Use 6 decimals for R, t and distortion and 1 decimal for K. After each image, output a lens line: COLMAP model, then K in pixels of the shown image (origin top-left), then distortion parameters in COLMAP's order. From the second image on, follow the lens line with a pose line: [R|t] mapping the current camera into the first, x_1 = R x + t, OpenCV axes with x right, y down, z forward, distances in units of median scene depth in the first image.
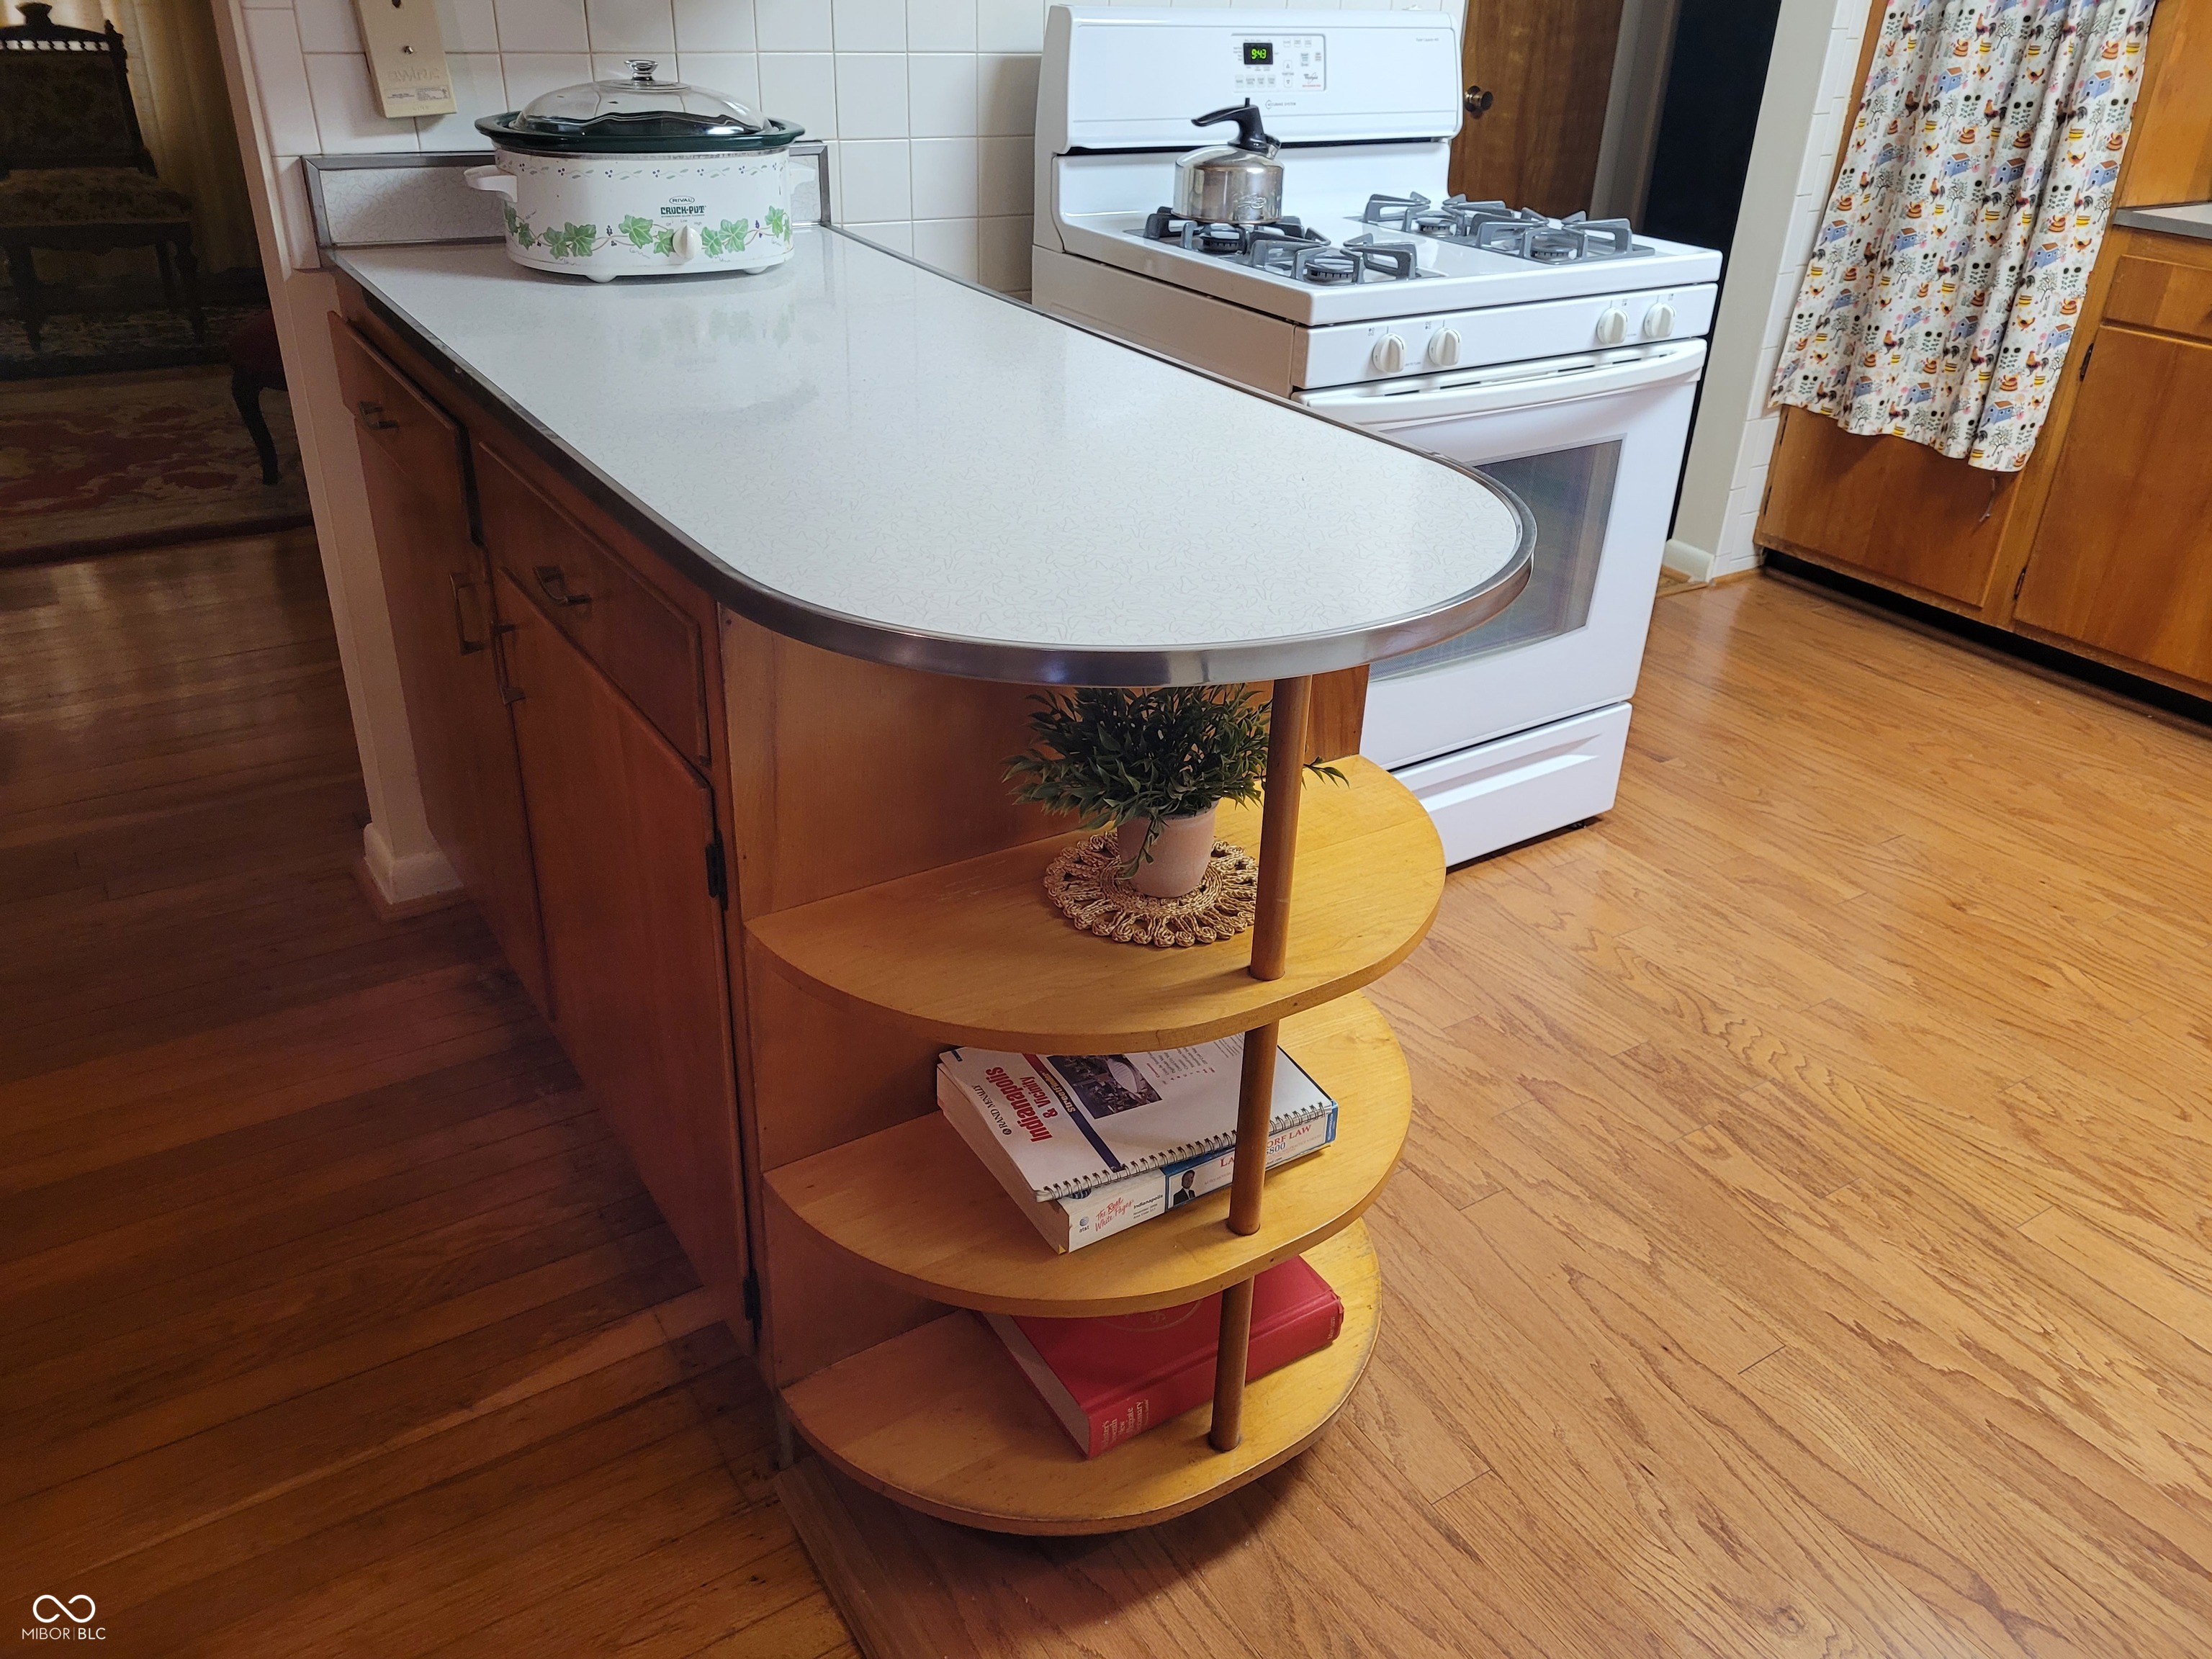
lens RADIAL K [[1689.6, 0, 1116.0], [0, 1689.6, 813.0], [0, 0, 1]] dist [0.038906, -0.034865]
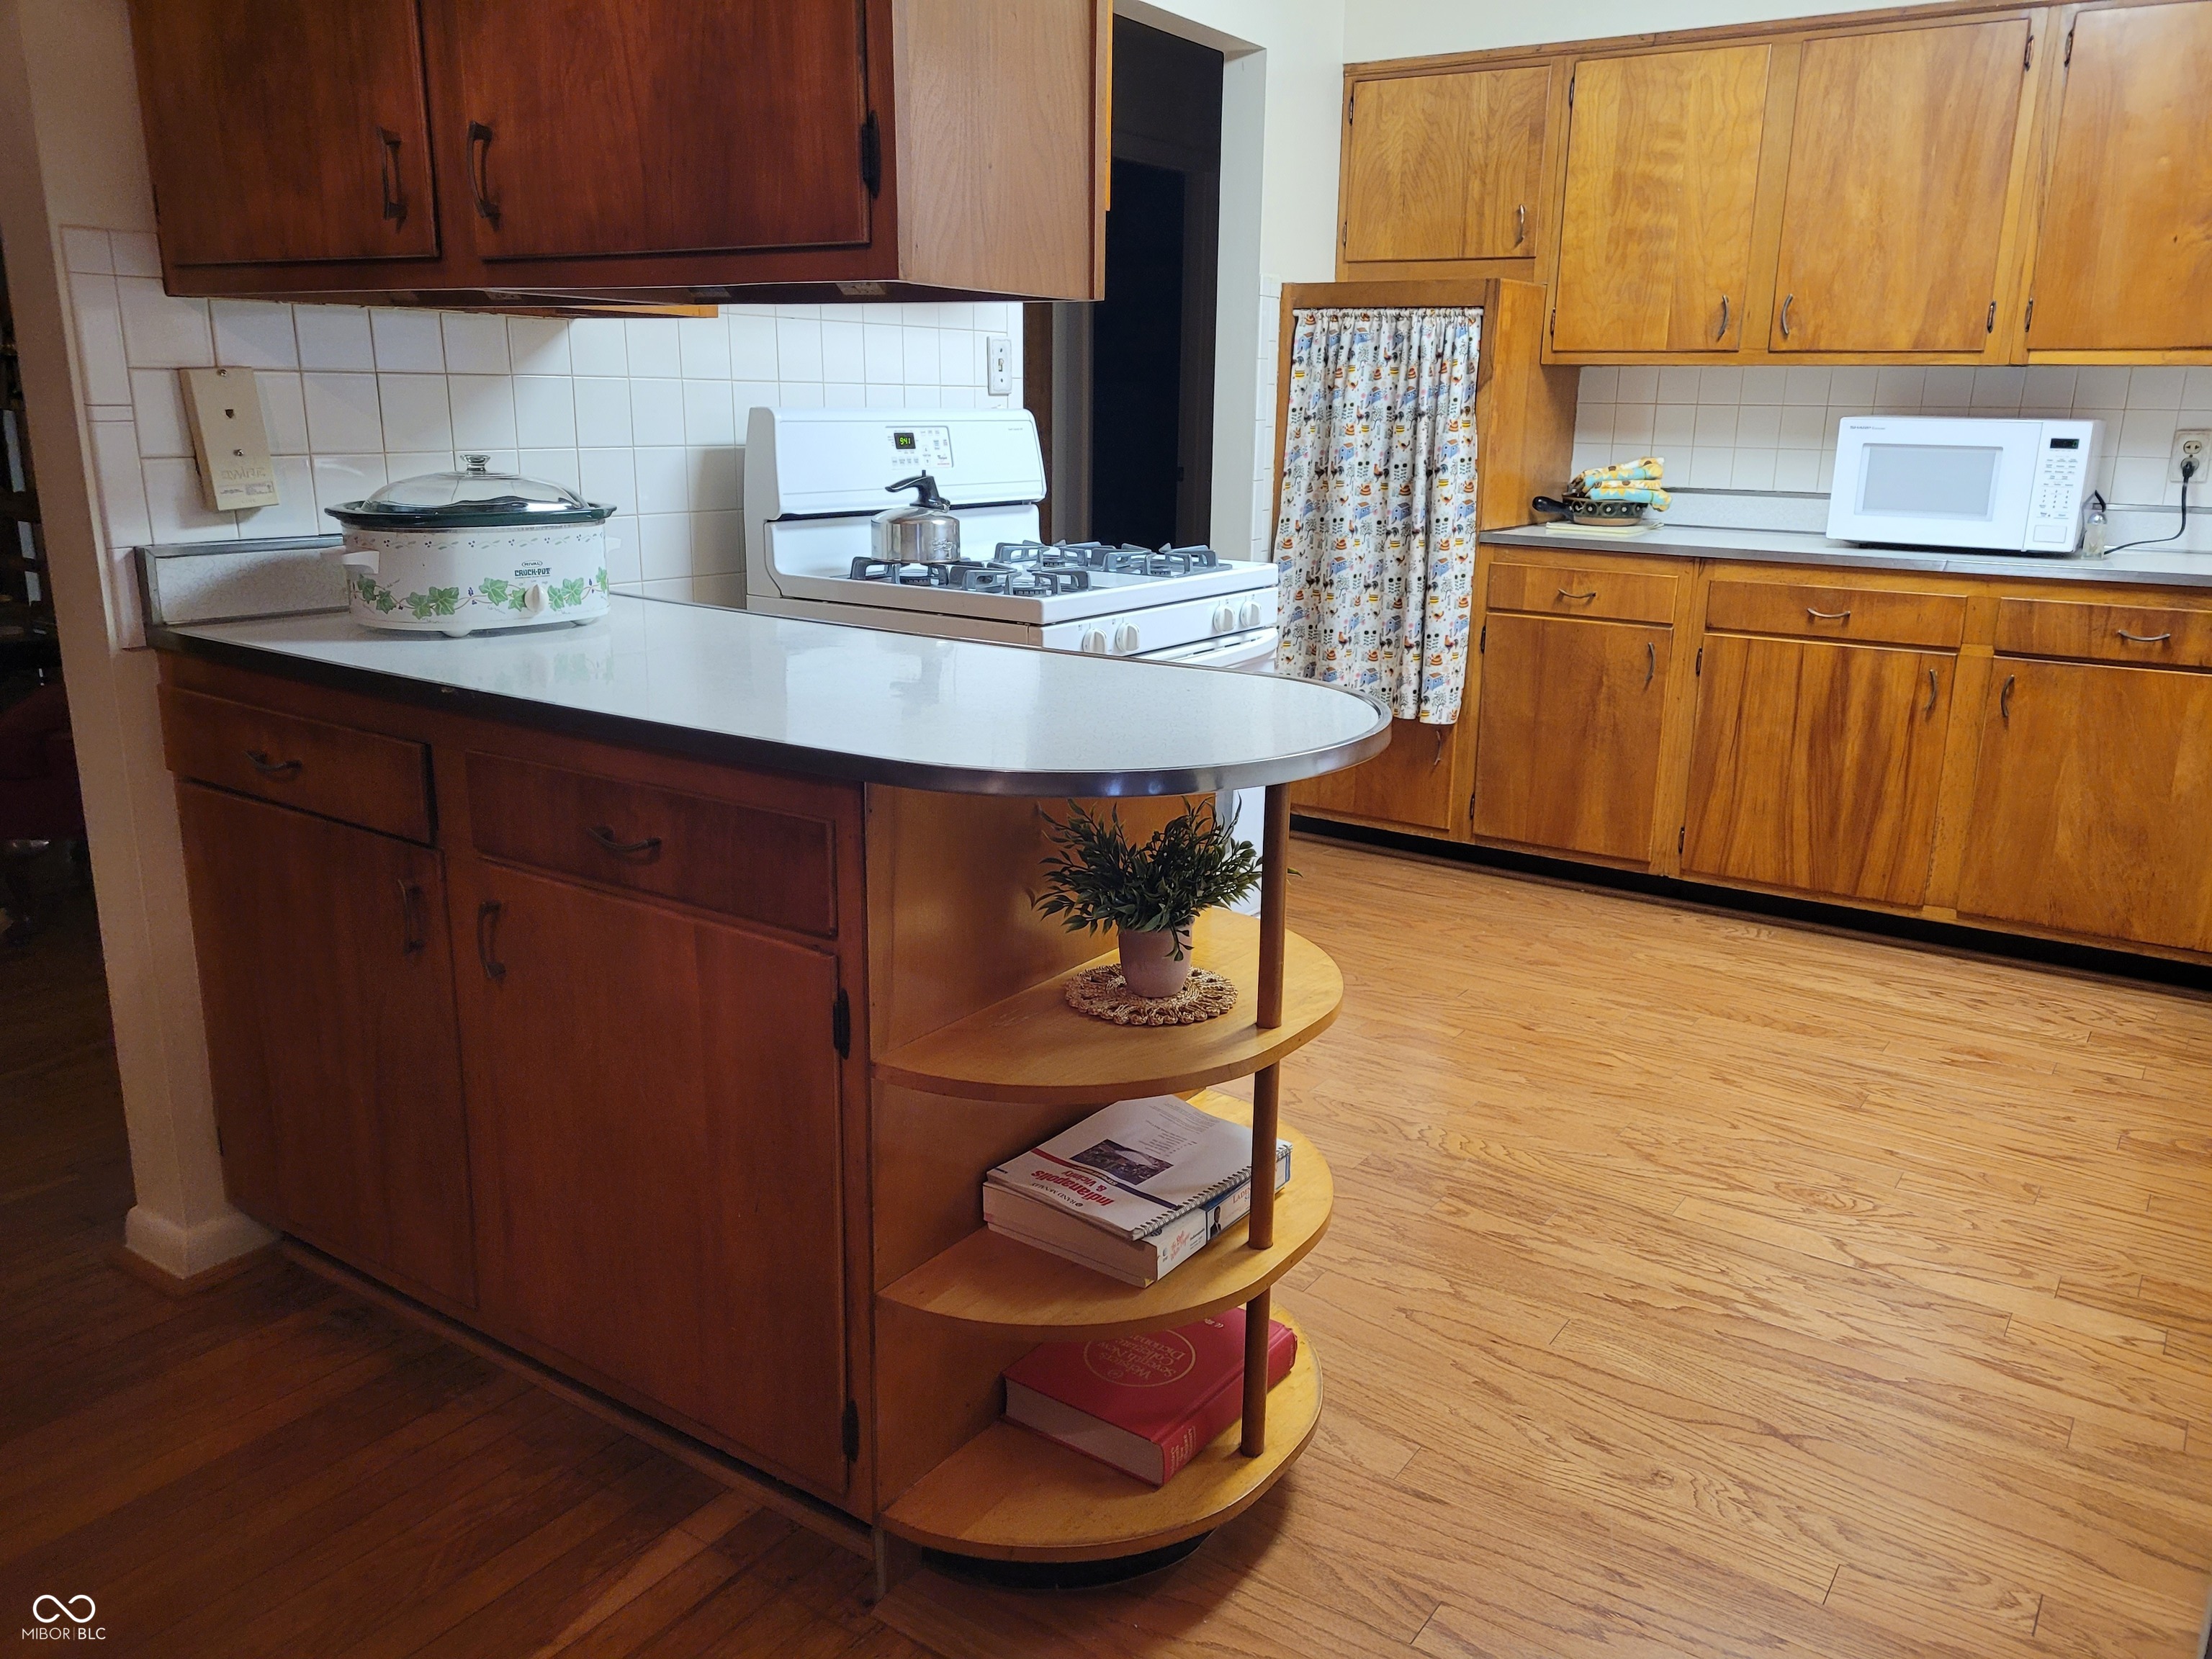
lens RADIAL K [[1689.6, 0, 1116.0], [0, 1689.6, 813.0], [0, 0, 1]] dist [0.038906, -0.034865]
pose [[0.925691, -0.113678, 0.360796, -0.213598], [0.192037, 0.962957, -0.189303, 0.070661], [-0.325911, 0.244522, 0.913231, -0.104495]]
